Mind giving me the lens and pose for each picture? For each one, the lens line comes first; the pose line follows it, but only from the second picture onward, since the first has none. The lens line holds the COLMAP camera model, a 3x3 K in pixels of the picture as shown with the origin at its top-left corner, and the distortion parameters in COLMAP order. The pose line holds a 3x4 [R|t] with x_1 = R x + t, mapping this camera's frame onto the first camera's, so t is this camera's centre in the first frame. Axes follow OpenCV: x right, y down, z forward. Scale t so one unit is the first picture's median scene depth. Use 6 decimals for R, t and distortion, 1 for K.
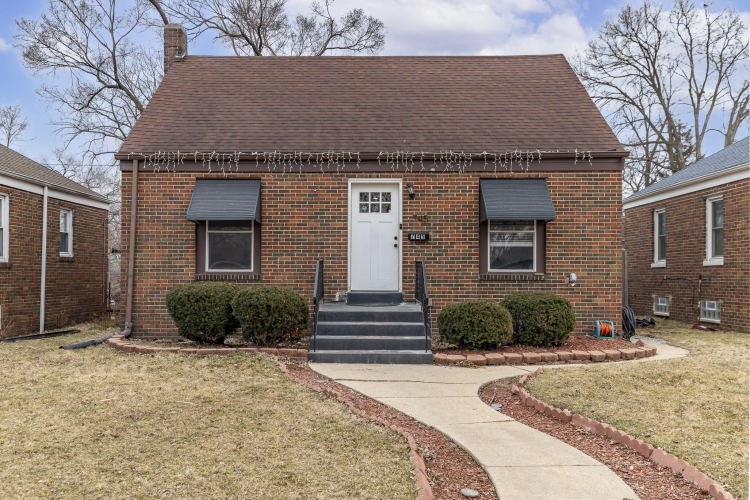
lens RADIAL K [[667.0, 0, 359.4], [0, 667.0, 270.4], [0, 0, 1]] dist [0.046350, 0.005740]
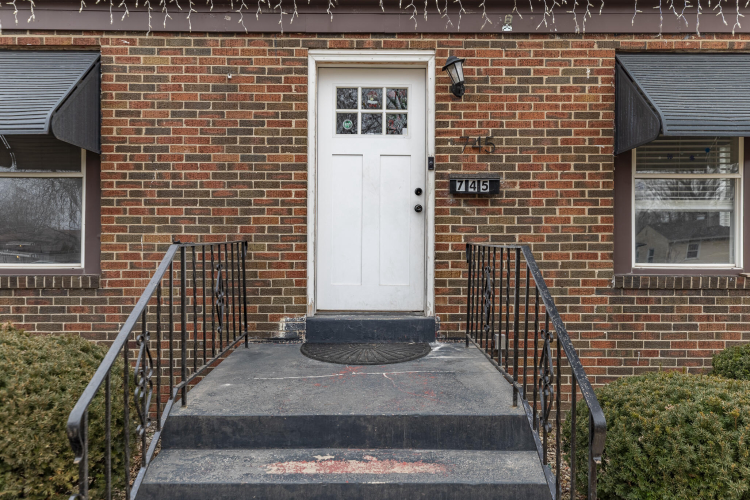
lens RADIAL K [[528.7, 0, 377.5], [0, 528.7, 248.9], [0, 0, 1]] dist [0.021130, -0.001391]
pose [[0.999789, 0.000283, 0.020535, 0.020547], [-0.000416, 0.999979, 0.006463, -0.012976], [-0.020533, -0.006471, 0.999768, 0.661642]]
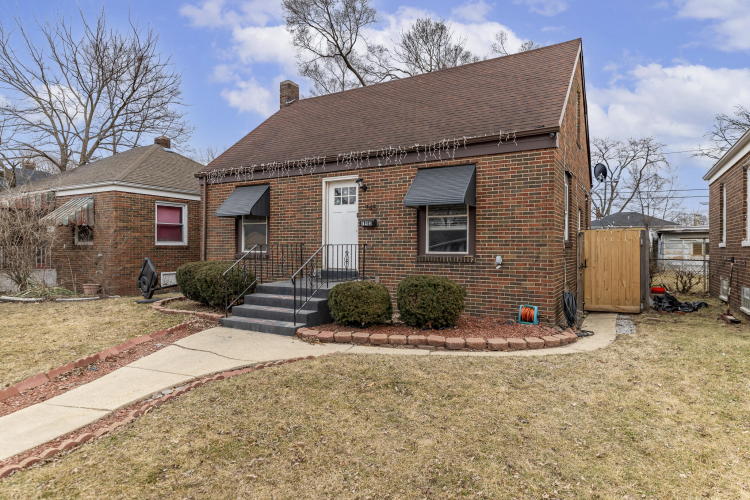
lens RADIAL K [[446.4, 0, 373.3], [0, 446.4, 248.5], [0, 0, 1]] dist [0.032244, 0.000184]
pose [[0.867601, 0.000278, -0.497261, 0.482232], [0.003372, 0.999974, 0.006442, -0.011521], [0.497249, -0.007266, 0.867577, 0.324329]]
